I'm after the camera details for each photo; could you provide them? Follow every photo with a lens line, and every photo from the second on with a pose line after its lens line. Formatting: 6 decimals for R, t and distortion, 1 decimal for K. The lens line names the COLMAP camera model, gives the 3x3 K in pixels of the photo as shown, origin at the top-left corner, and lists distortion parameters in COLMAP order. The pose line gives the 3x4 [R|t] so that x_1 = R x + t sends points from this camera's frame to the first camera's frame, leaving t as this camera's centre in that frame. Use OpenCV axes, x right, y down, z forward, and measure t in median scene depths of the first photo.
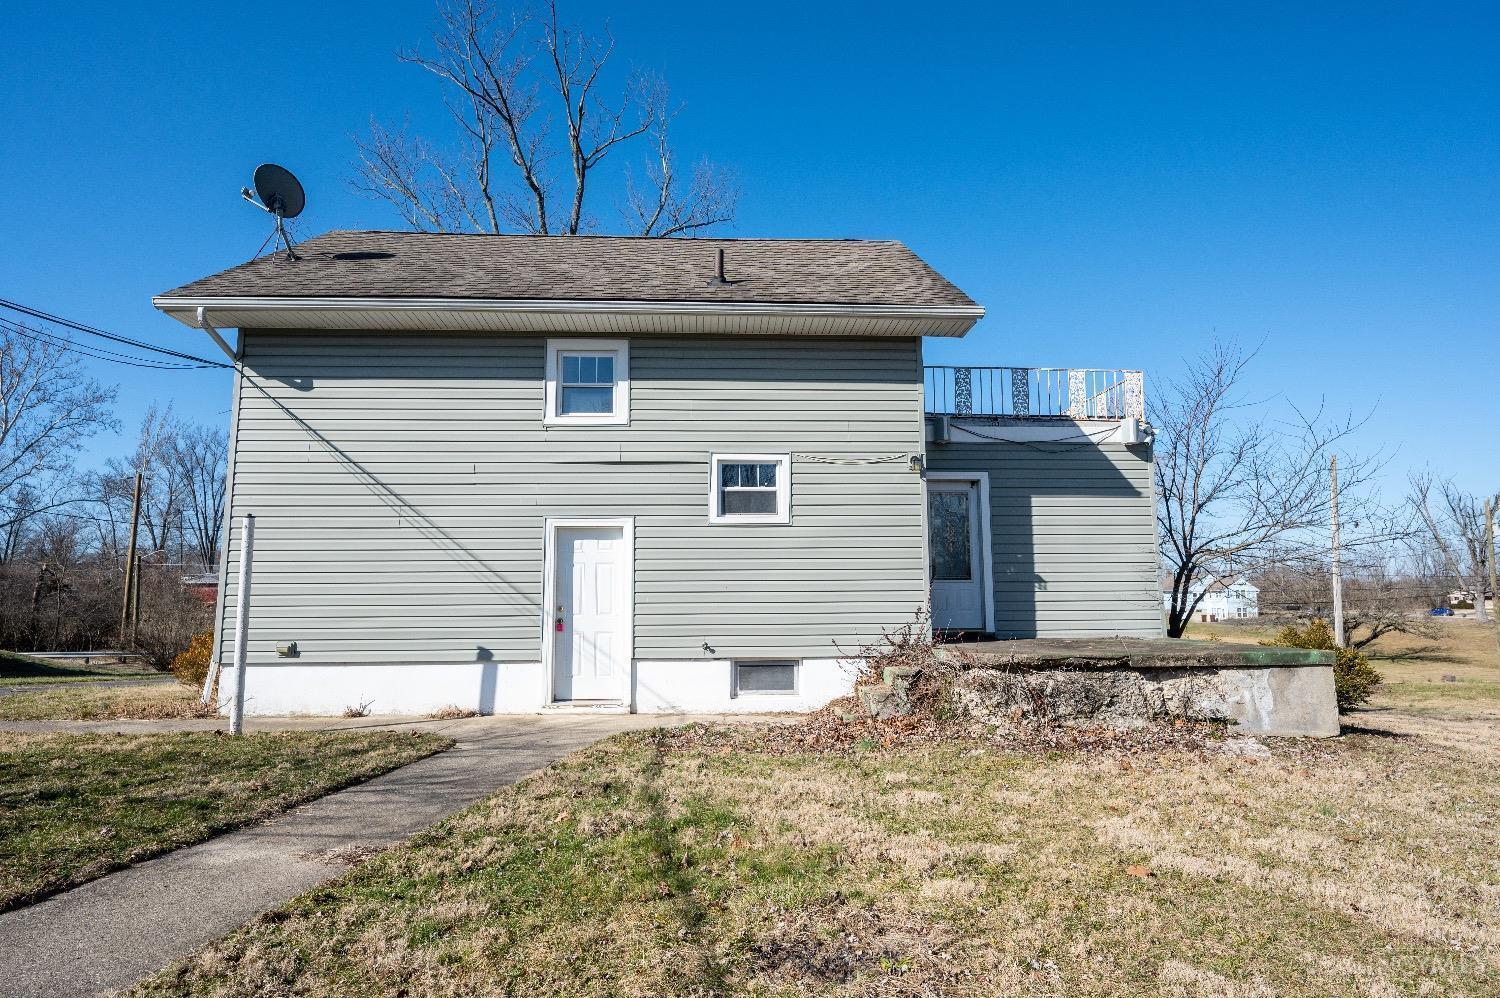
lens RADIAL K [[861.8, 0, 770.3], [0, 861.8, 500.1], [0, 0, 1]] dist [-0.002054, -0.000193]
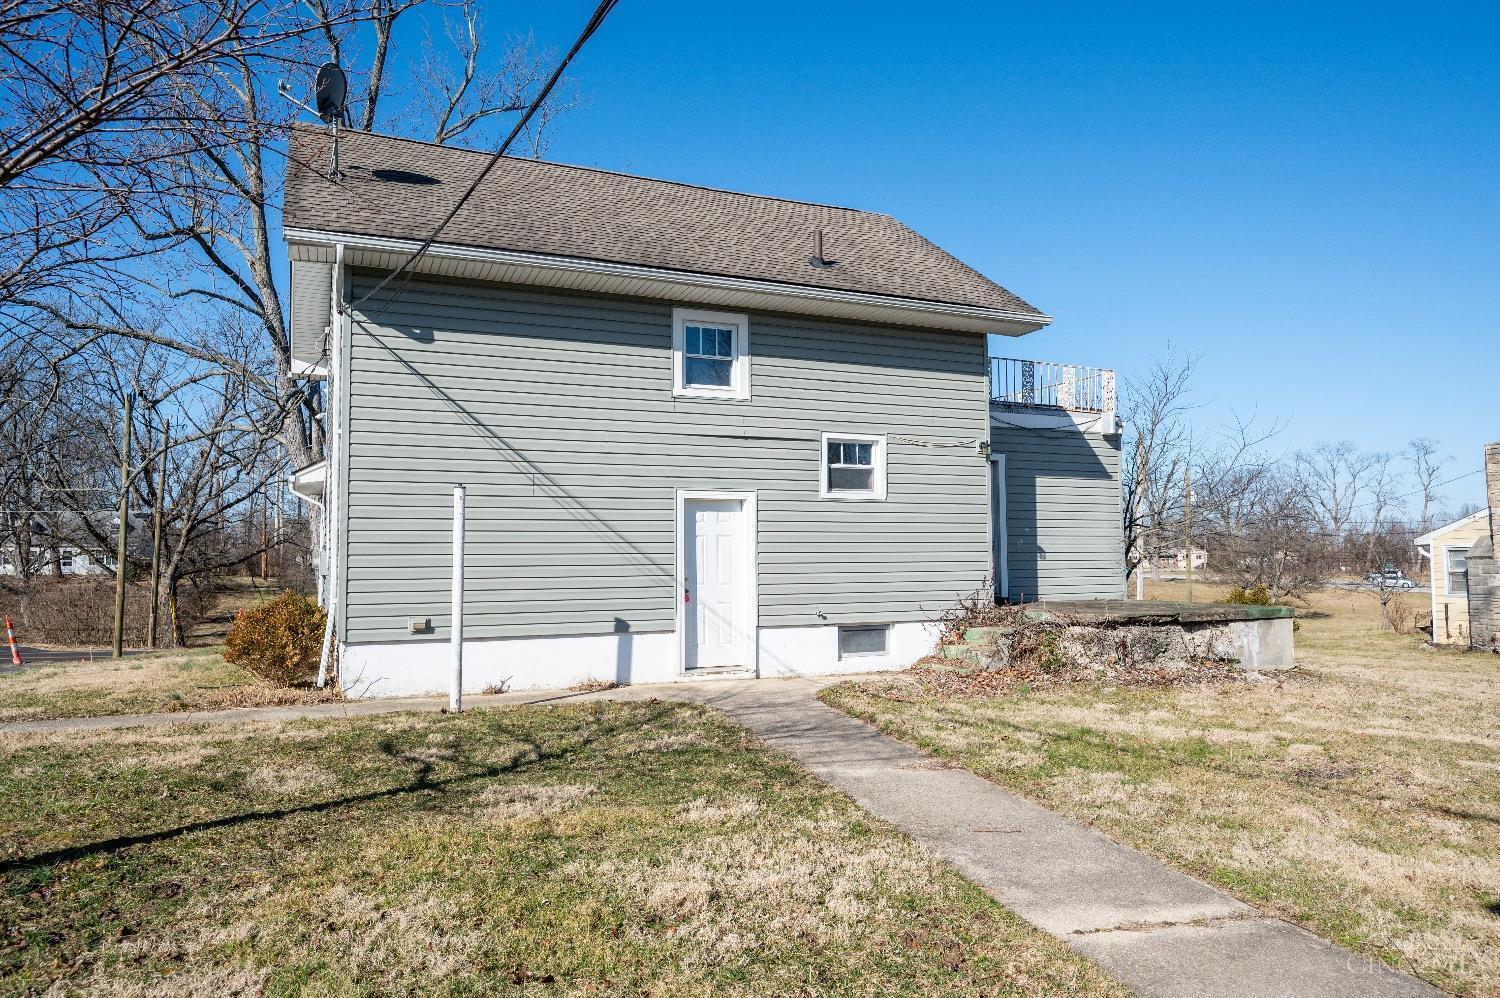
lens RADIAL K [[1121.7, 0, 750.0], [0, 1121.7, 499.0], [0, 0, 1]] dist [-0.001343, -0.000796]
pose [[0.919455, 0.020627, 0.392655, -0.686498], [-0.045936, 0.997420, 0.055169, -0.043768], [-0.390504, -0.068762, 0.918030, -0.229743]]
